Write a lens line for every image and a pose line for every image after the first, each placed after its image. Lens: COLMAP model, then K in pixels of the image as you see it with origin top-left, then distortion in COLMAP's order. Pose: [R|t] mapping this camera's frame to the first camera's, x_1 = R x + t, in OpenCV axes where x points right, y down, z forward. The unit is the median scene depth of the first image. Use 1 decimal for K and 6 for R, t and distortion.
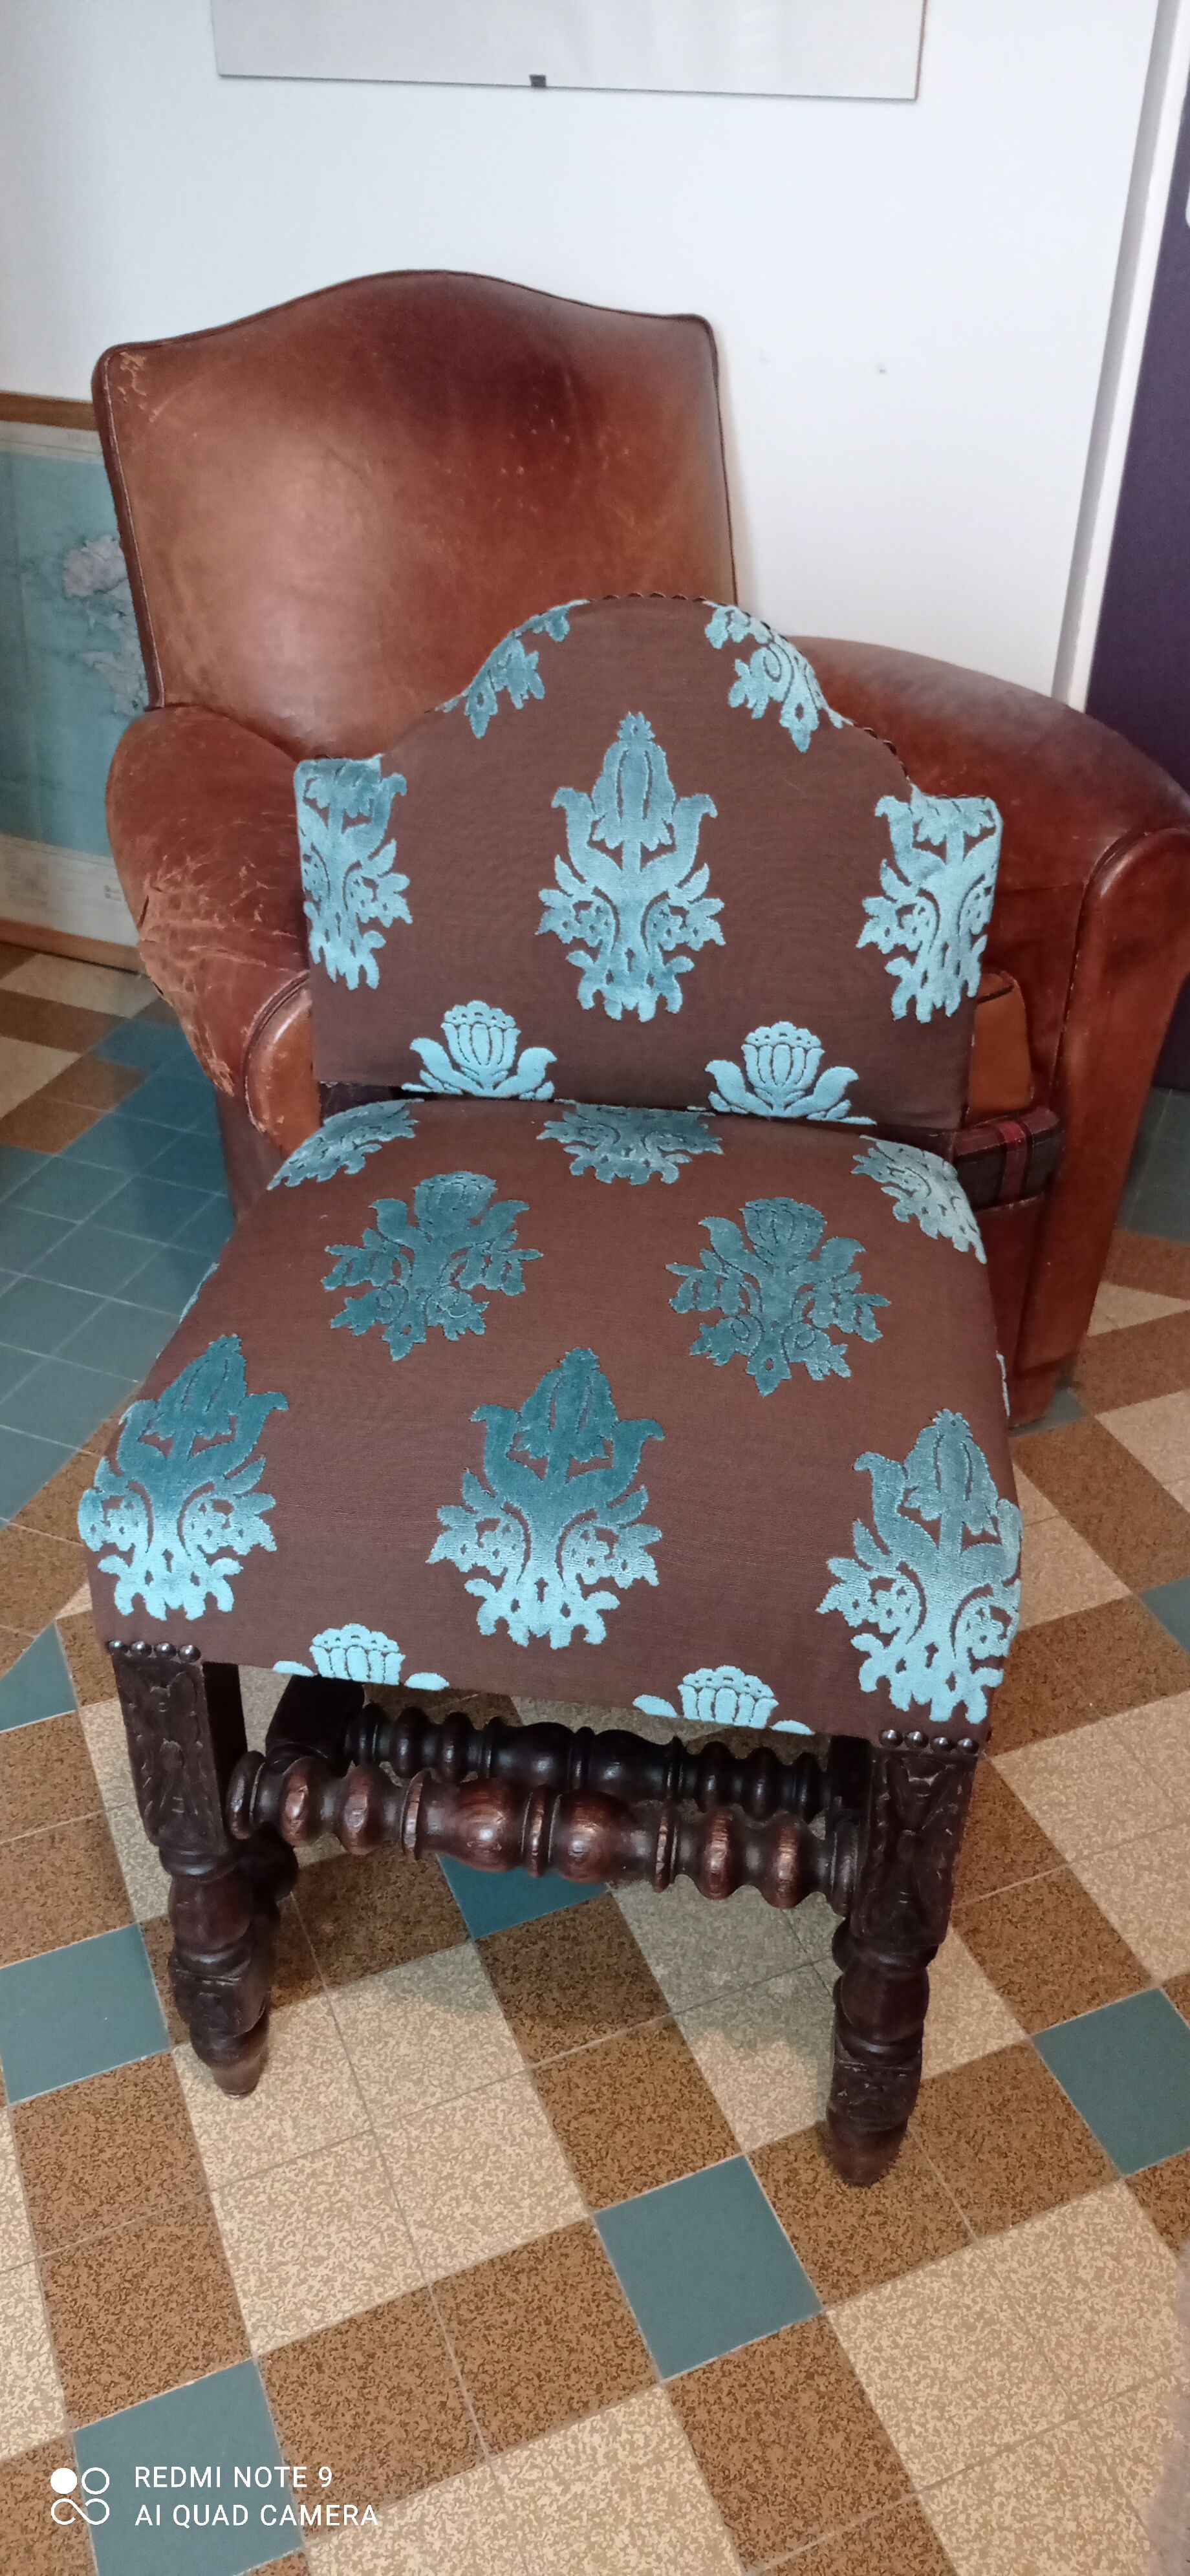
lens RADIAL K [[1875.2, 0, 587.7], [0, 1875.2, 1291.4], [0, 0, 1]] dist [0.006986, 0.001902]
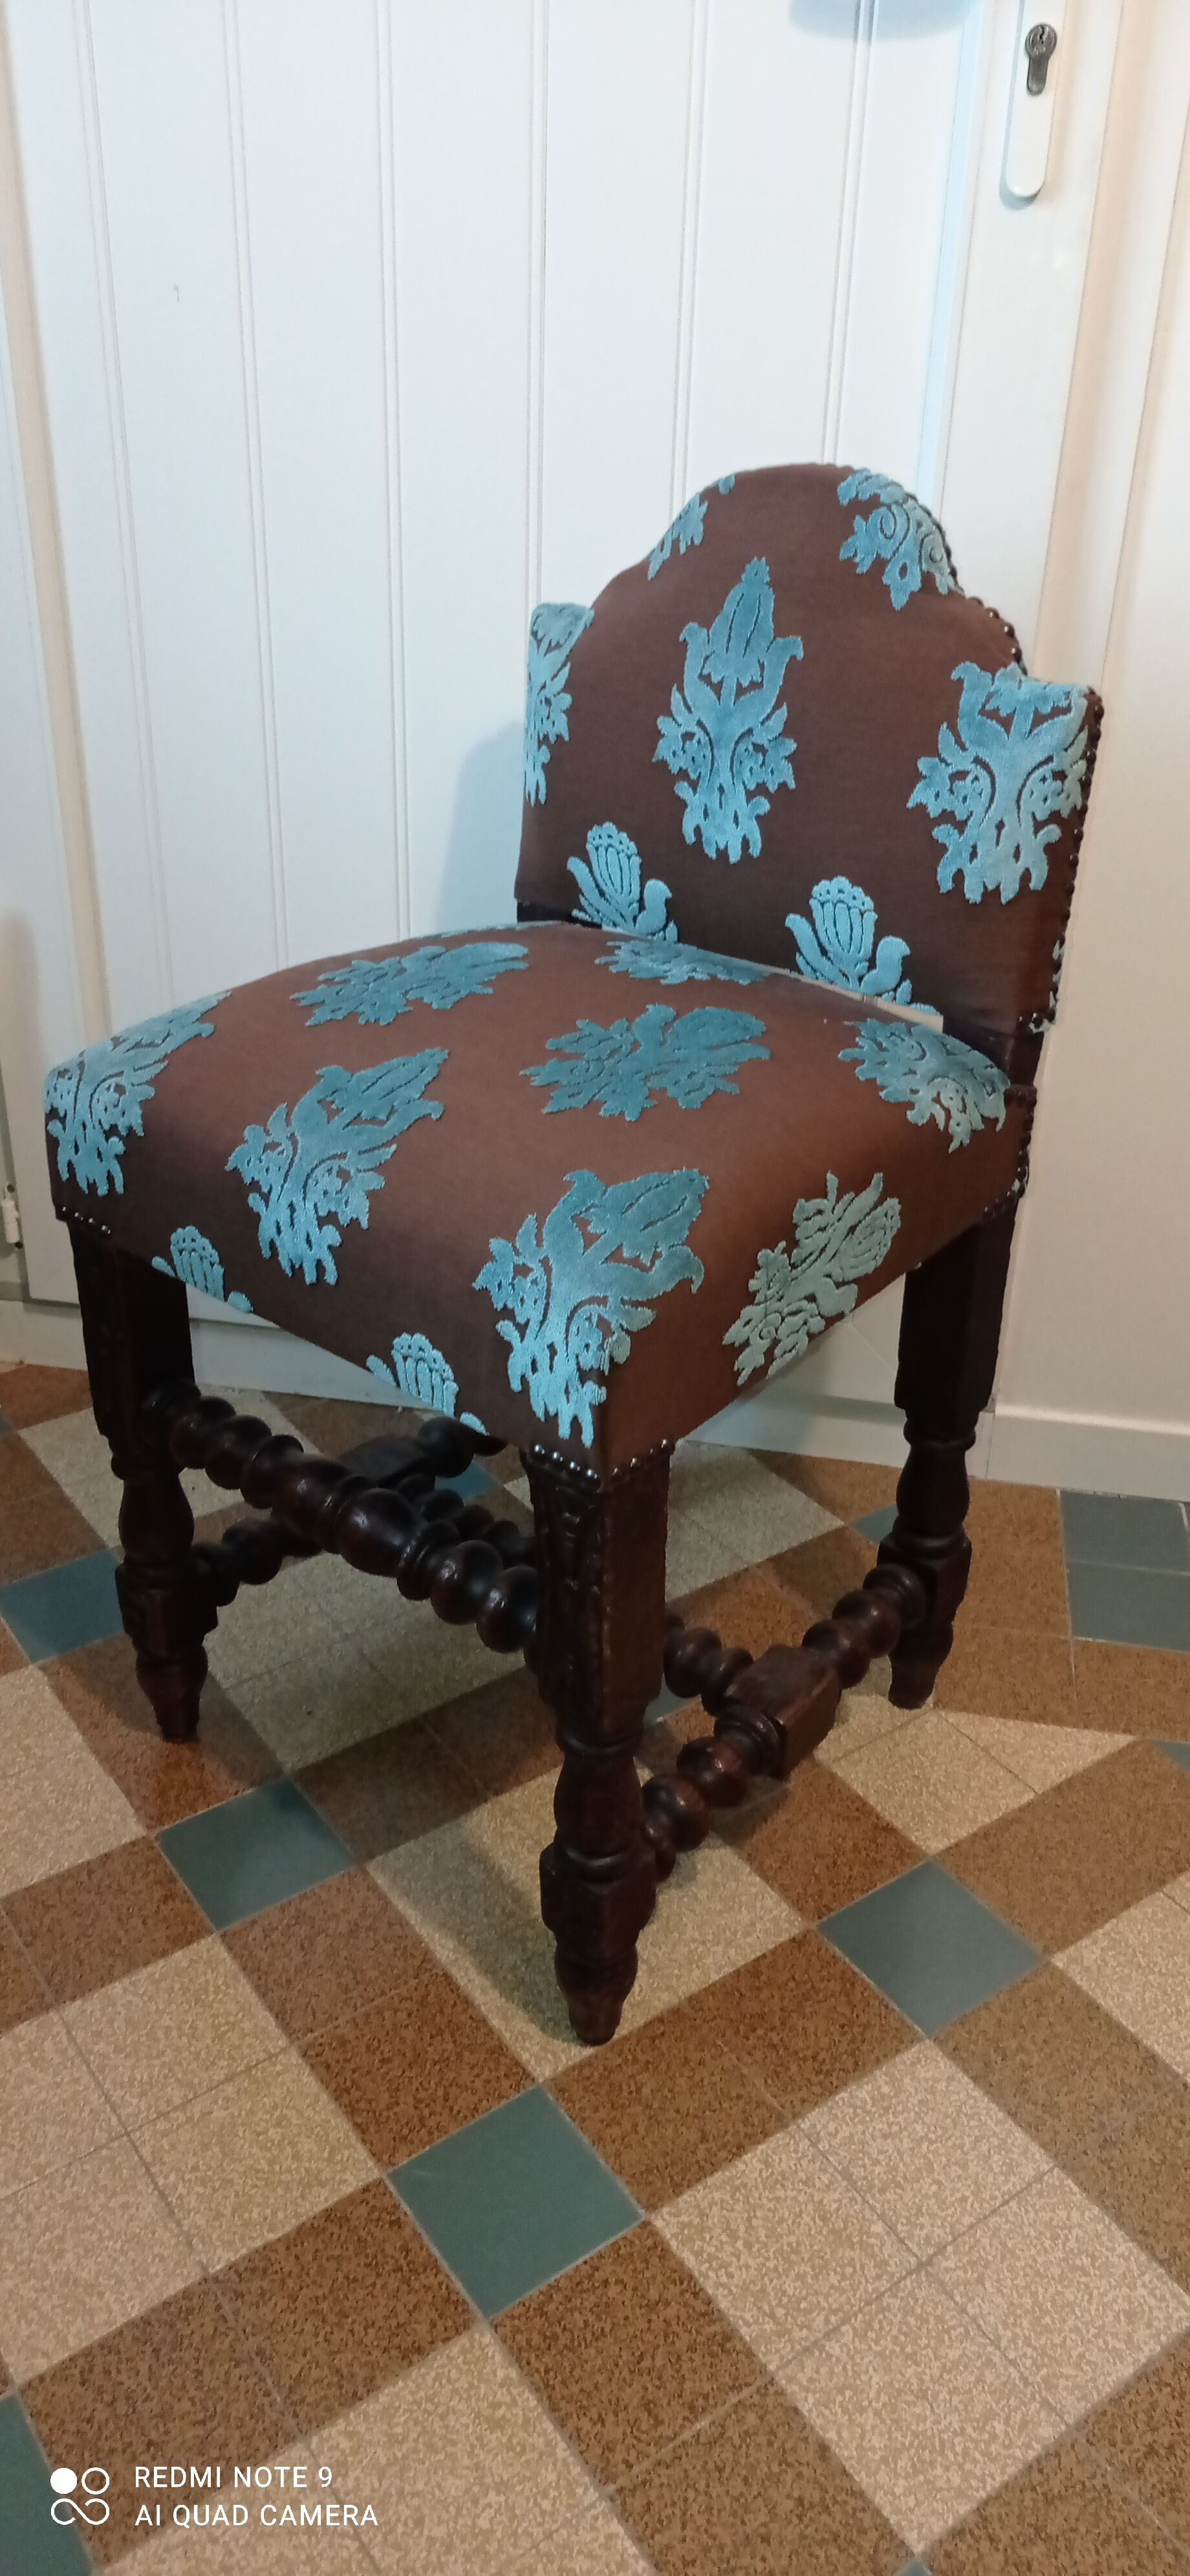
lens RADIAL K [[1875.2, 0, 587.7], [0, 1875.2, 1291.4], [0, 0, 1]] dist [0.006986, 0.001902]
pose [[0.847089, 0.264130, -0.461168, 0.578658], [-0.313483, 0.949046, -0.032260, 0.163416], [0.429149, 0.171895, 0.886726, 0.083205]]
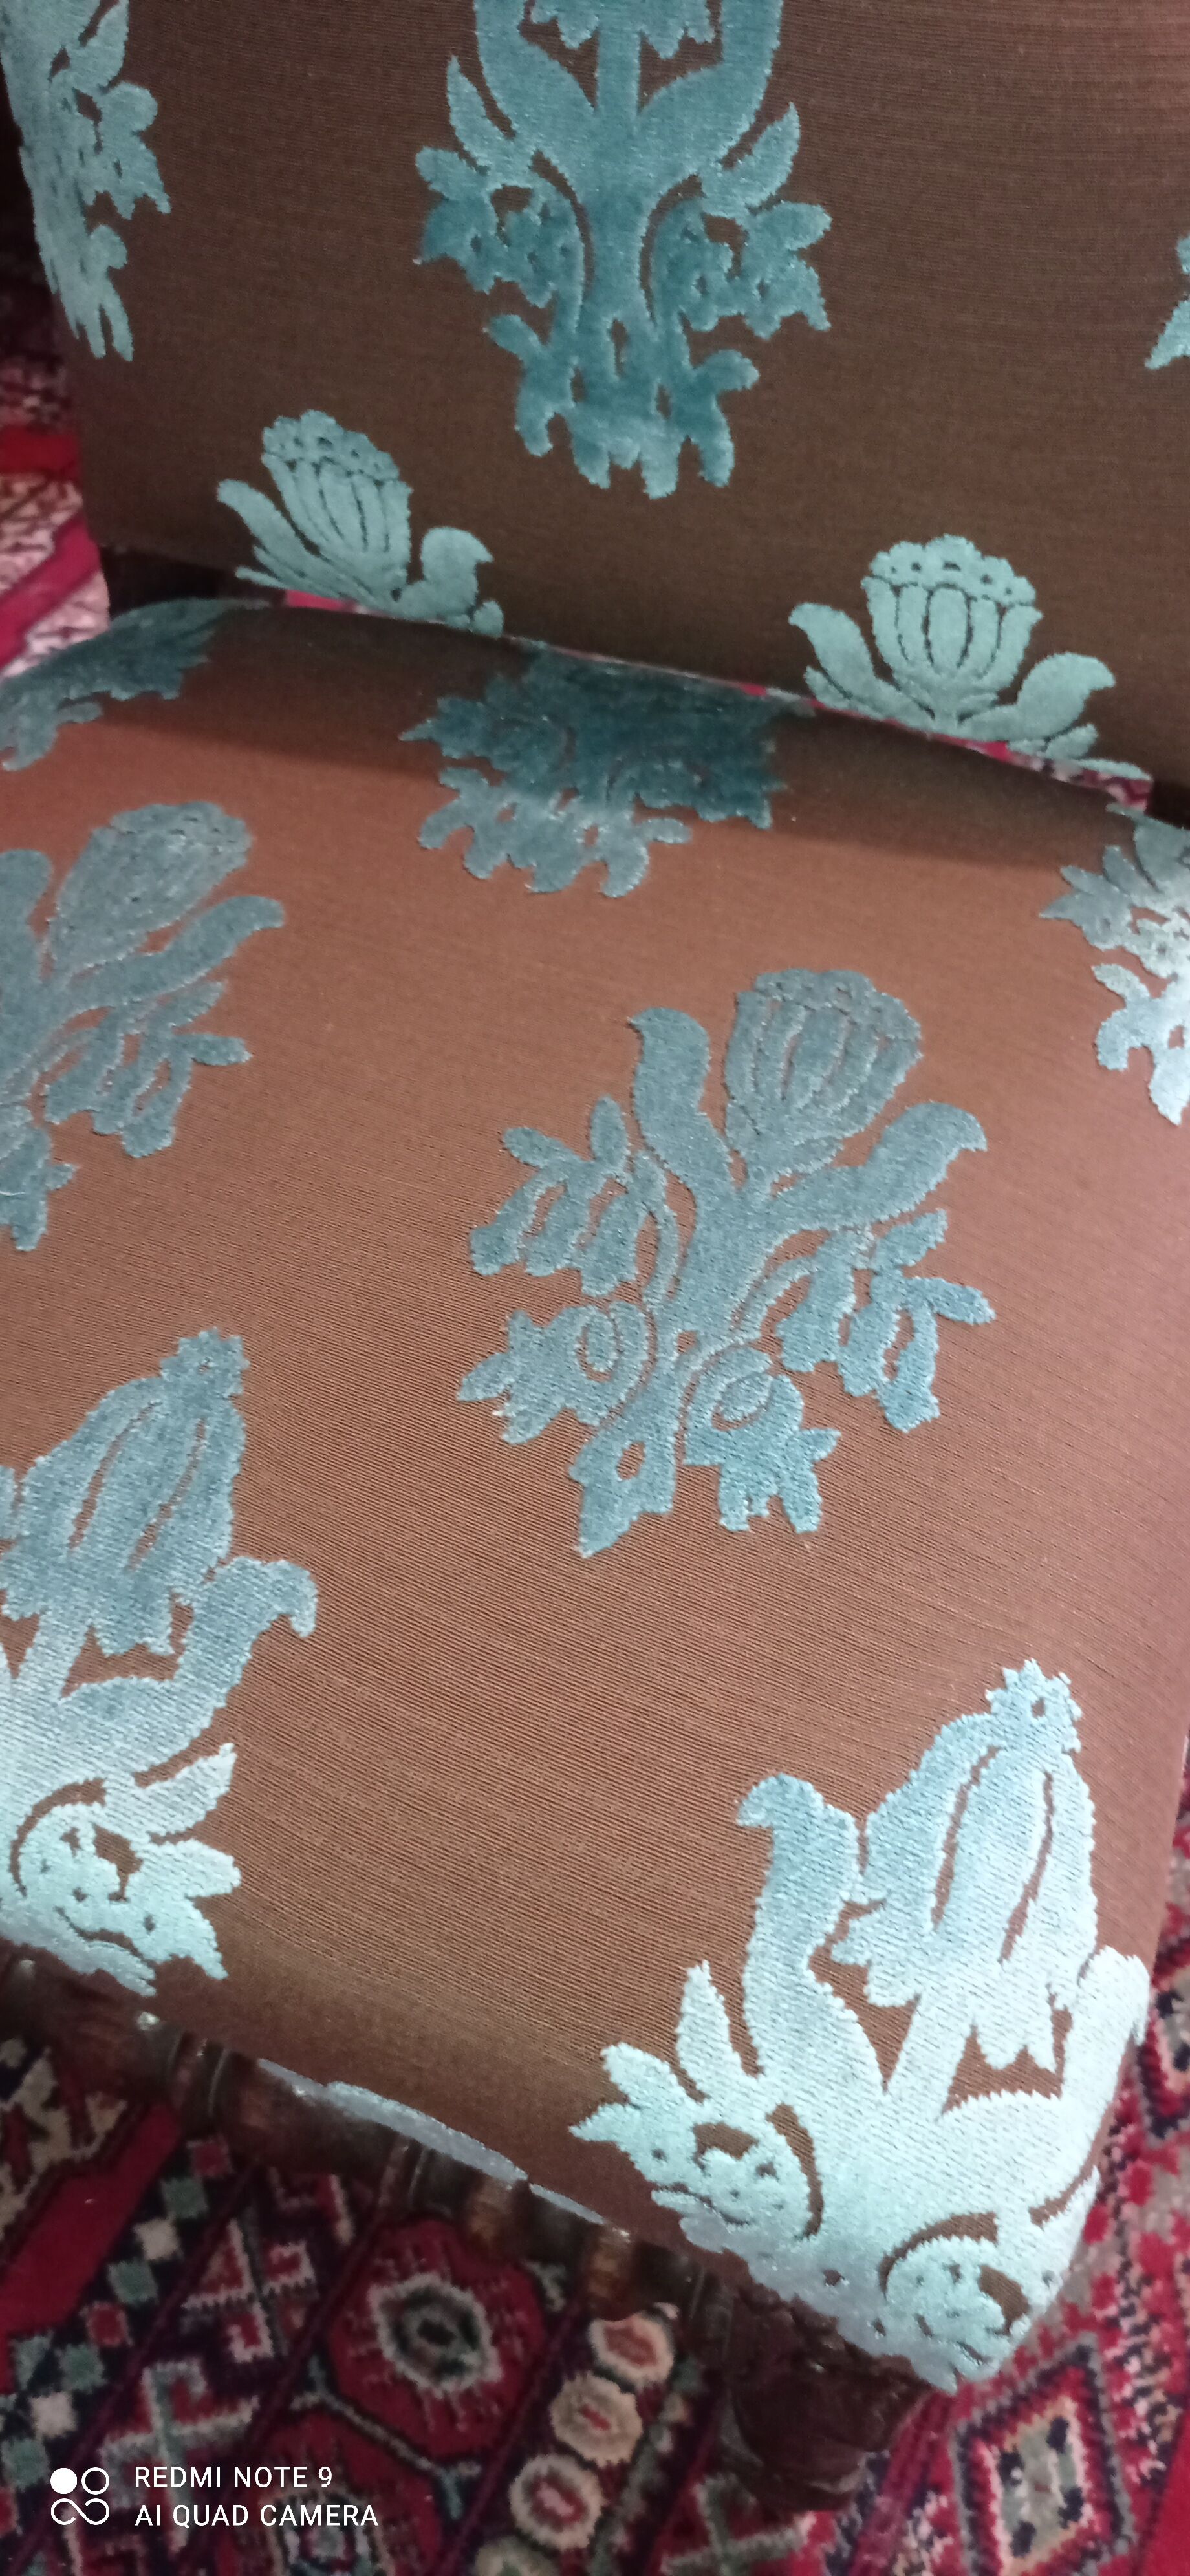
lens RADIAL K [[1925.2, 0, 623.2], [0, 1925.2, 1290.9], [0, 0, 1]] dist [-0.004722, 0.003680]
pose [[0.974180, 0.168512, -0.150258, 0.140920], [-0.115447, 0.943735, 0.309897, -0.120954], [0.194025, -0.284548, 0.938822, 0.577030]]
